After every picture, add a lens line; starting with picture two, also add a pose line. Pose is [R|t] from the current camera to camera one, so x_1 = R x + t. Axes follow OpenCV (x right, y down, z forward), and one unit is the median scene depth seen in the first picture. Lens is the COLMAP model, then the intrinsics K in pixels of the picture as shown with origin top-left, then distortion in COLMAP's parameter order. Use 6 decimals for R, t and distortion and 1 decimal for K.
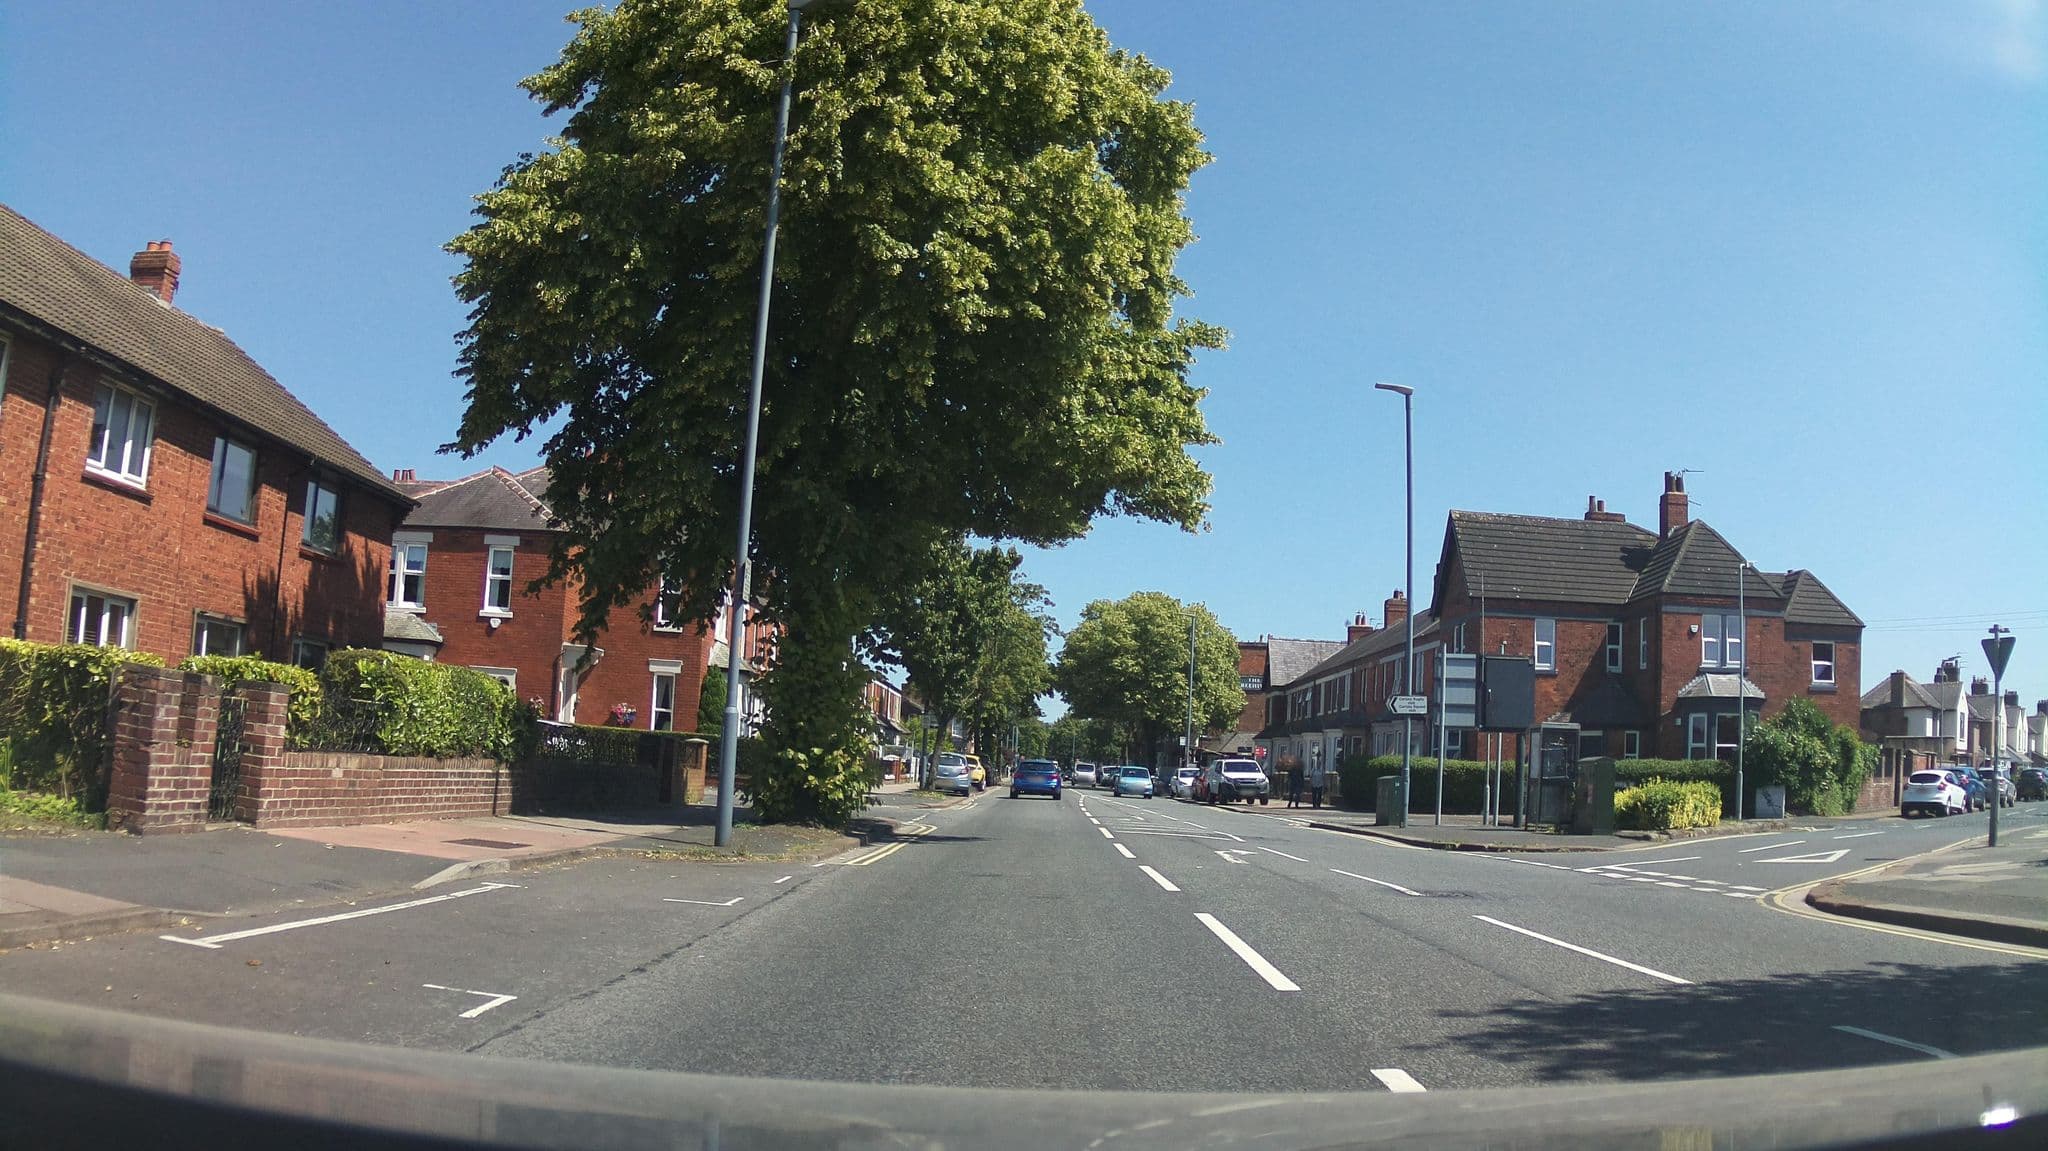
lens RADIAL K [[1440.1, 0, 1024.0], [0, 1440.1, 575.5], [0, 0, 1]] dist [-0.207522, 0.000327]
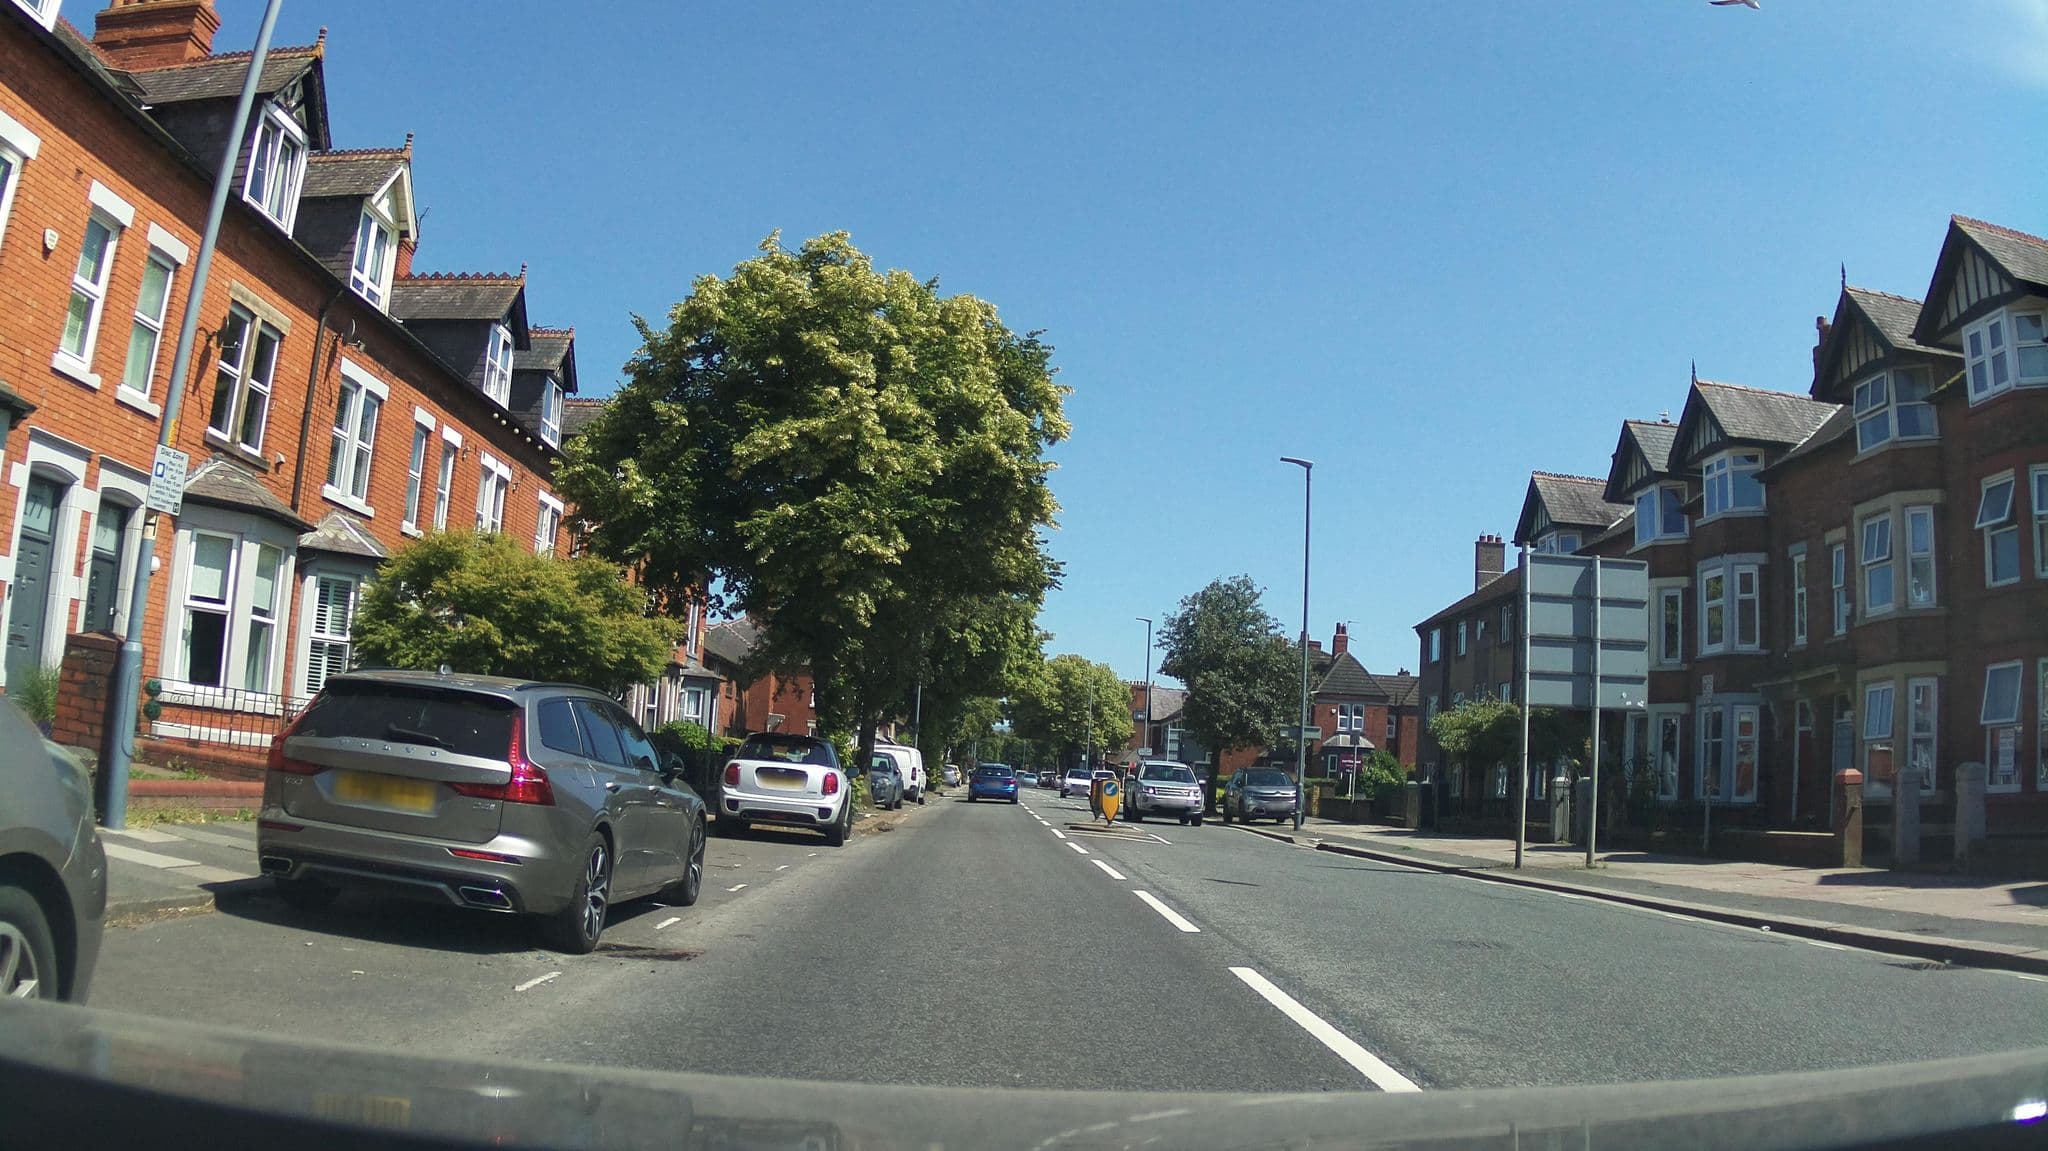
lens RADIAL K [[1440.1, 0, 1024.0], [0, 1440.1, 575.5], [0, 0, 1]] dist [-0.207522, 0.000327]
pose [[0.999329, 0.023859, 0.027797, -0.003653], [-0.023827, 0.999715, -0.001479, -0.068330], [-0.027824, 0.000816, 0.999612, -0.487687]]
